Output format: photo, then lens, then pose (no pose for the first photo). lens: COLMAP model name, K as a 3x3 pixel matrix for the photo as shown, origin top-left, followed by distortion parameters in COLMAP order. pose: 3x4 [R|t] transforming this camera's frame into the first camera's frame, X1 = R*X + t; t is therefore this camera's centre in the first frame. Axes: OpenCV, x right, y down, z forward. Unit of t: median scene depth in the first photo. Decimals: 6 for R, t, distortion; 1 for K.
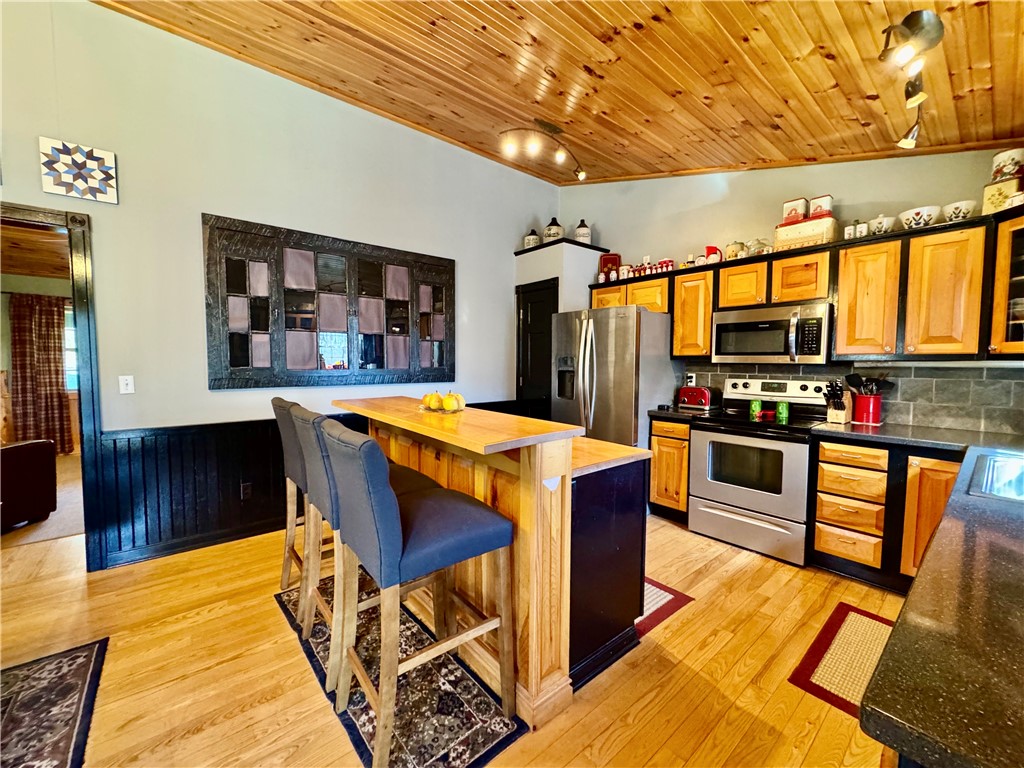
lens RADIAL K [[408.8, 0, 512.0], [0, 408.8, 384.0], [0, 0, 1]] dist [0.000878, -0.000846]
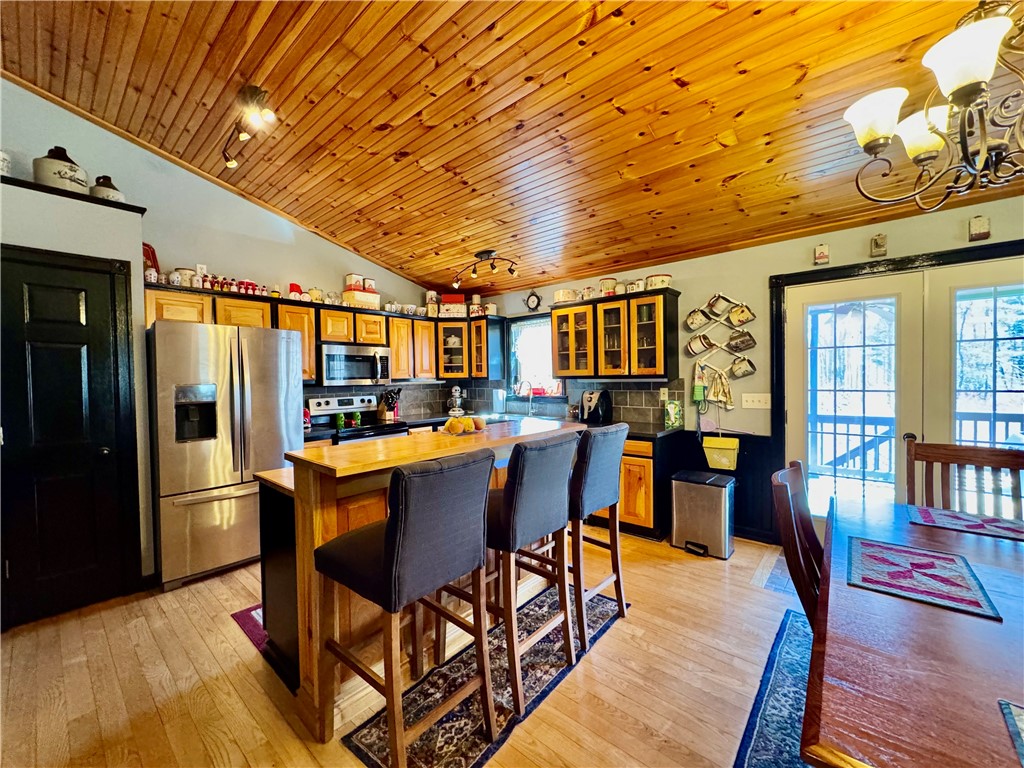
lens RADIAL K [[408.8, 0, 512.0], [0, 408.8, 384.0], [0, 0, 1]] dist [0.000878, -0.000846]
pose [[-0.168234, -0.020381, 0.985536, -0.906247], [0.071672, 0.996887, 0.032851, -0.065780], [-0.983138, 0.076162, -0.166250, 0.754507]]
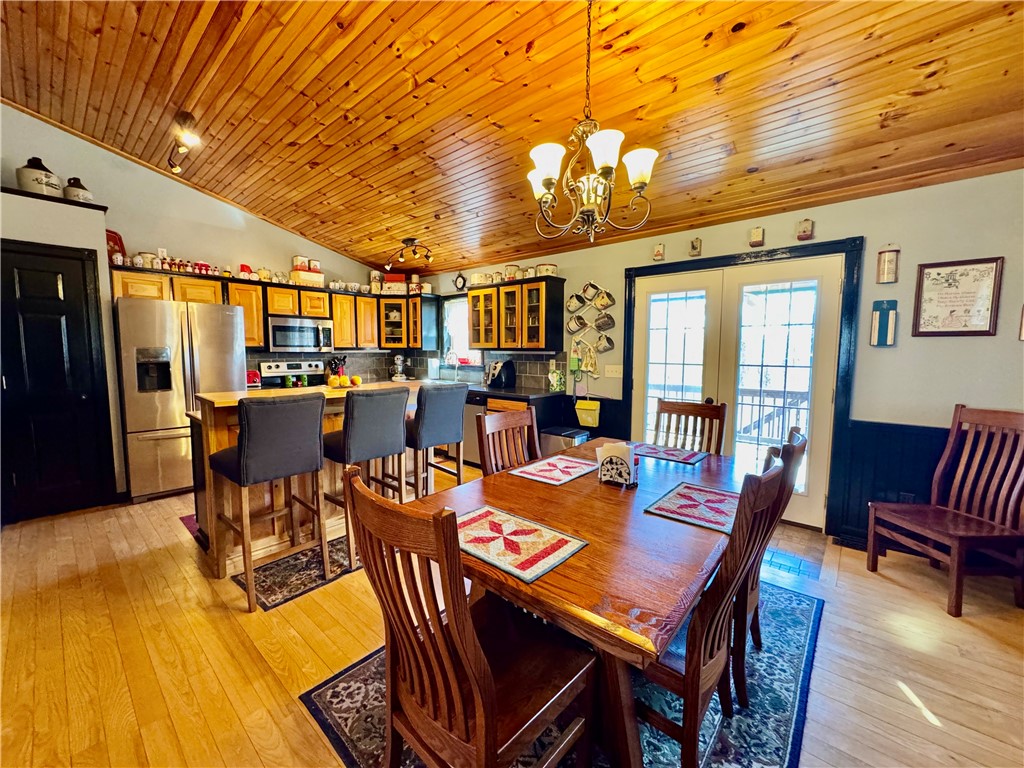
lens RADIAL K [[408.8, 0, 512.0], [0, 408.8, 384.0], [0, 0, 1]] dist [0.000878, -0.000846]
pose [[-0.160624, -0.089837, 0.982919, -1.233679], [0.051171, 0.993752, 0.099190, -0.044770], [-0.985688, 0.066230, -0.155024, 0.452689]]
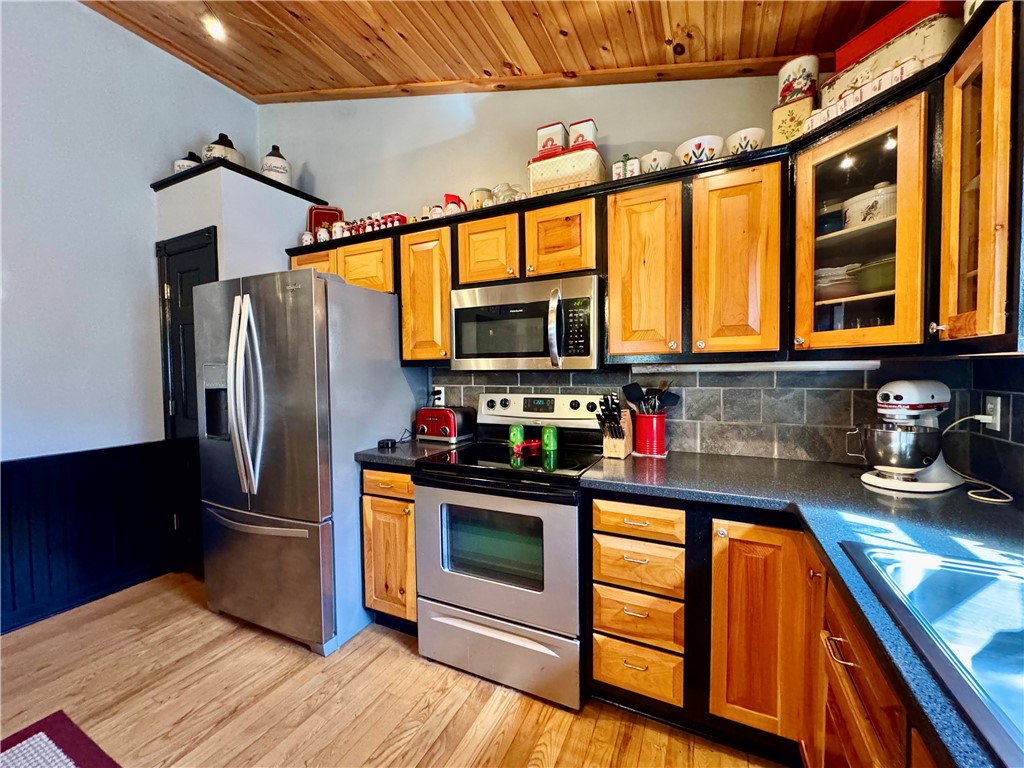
lens RADIAL K [[408.8, 0, 512.0], [0, 408.8, 384.0], [0, 0, 1]] dist [0.000878, -0.000846]
pose [[0.912758, -0.028127, 0.407531, 0.363248], [0.037873, 0.999157, -0.015865, -0.019887], [-0.406741, 0.029915, 0.913054, 0.444936]]
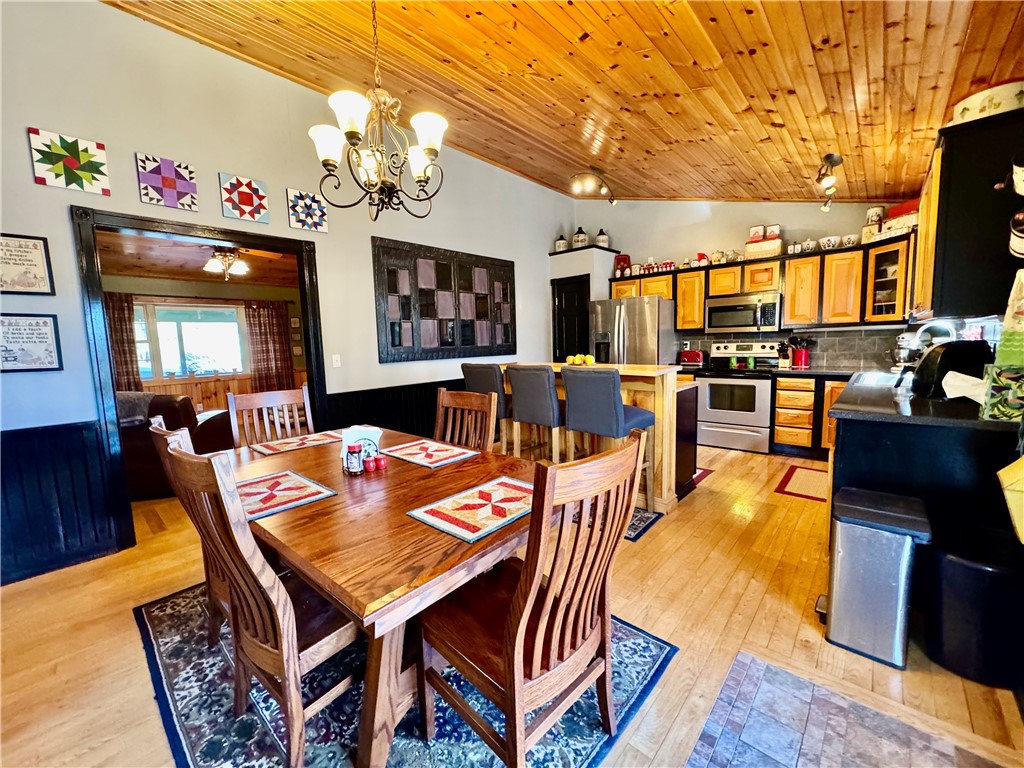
lens RADIAL K [[408.8, 0, 512.0], [0, 408.8, 384.0], [0, 0, 1]] dist [0.000878, -0.000846]
pose [[0.989505, -0.048792, 0.136011, -0.489634], [0.042326, 0.997850, 0.050035, 0.033224], [-0.138160, -0.043754, 0.989443, -0.451550]]
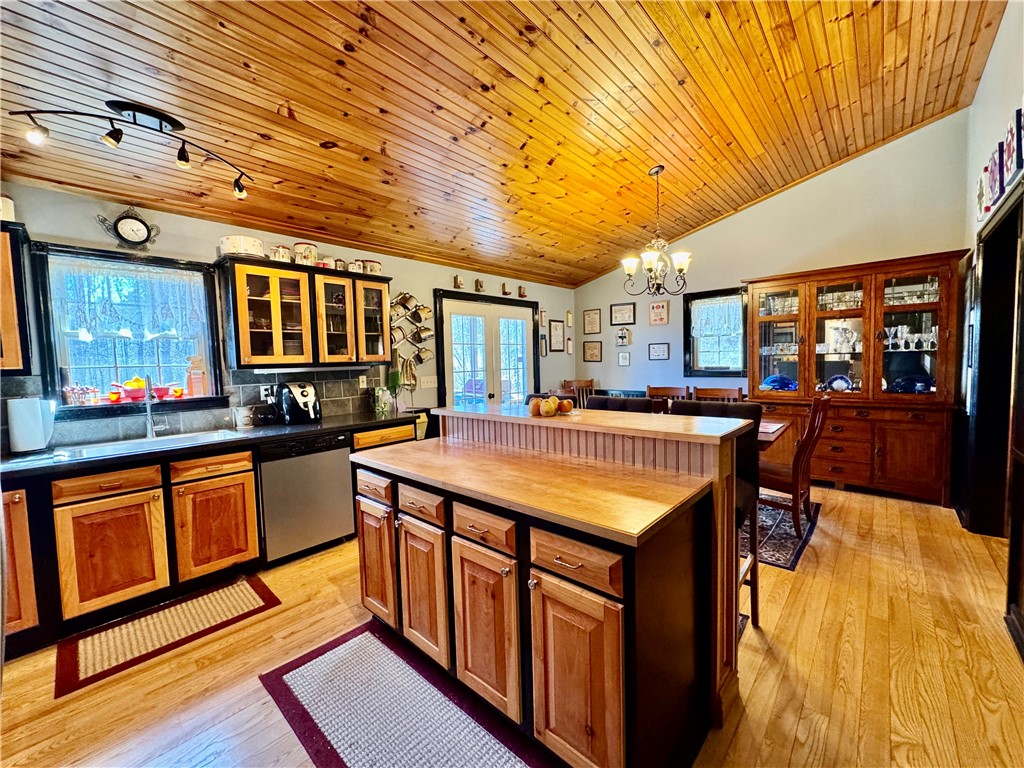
lens RADIAL K [[408.8, 0, 512.0], [0, 408.8, 384.0], [0, 0, 1]] dist [0.000878, -0.000846]
pose [[-0.989840, 0.029931, -0.138997, 0.046027], [0.013697, 0.993117, 0.116320, -0.094185], [0.141522, 0.113234, -0.983438, 1.425613]]
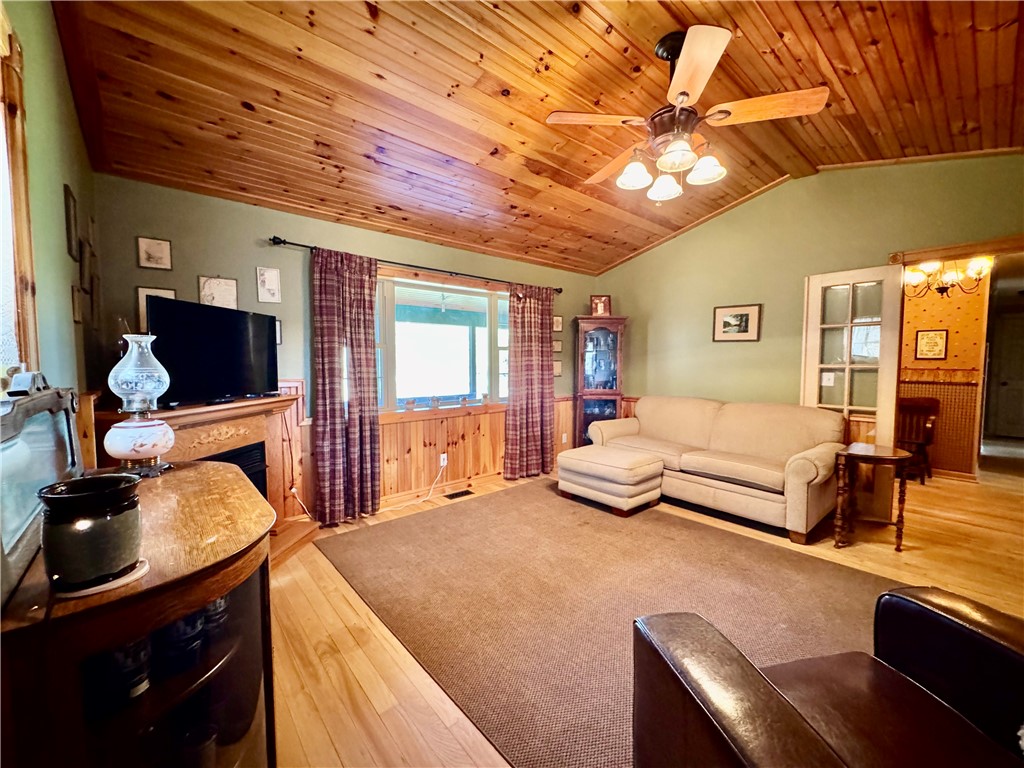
lens RADIAL K [[408.8, 0, 512.0], [0, 408.8, 384.0], [0, 0, 1]] dist [0.000878, -0.000846]
pose [[0.999973, -0.004772, 0.005552, -1.749511], [0.004792, 0.999982, -0.003516, -0.042571], [-0.005535, 0.003543, 0.999978, 0.755036]]
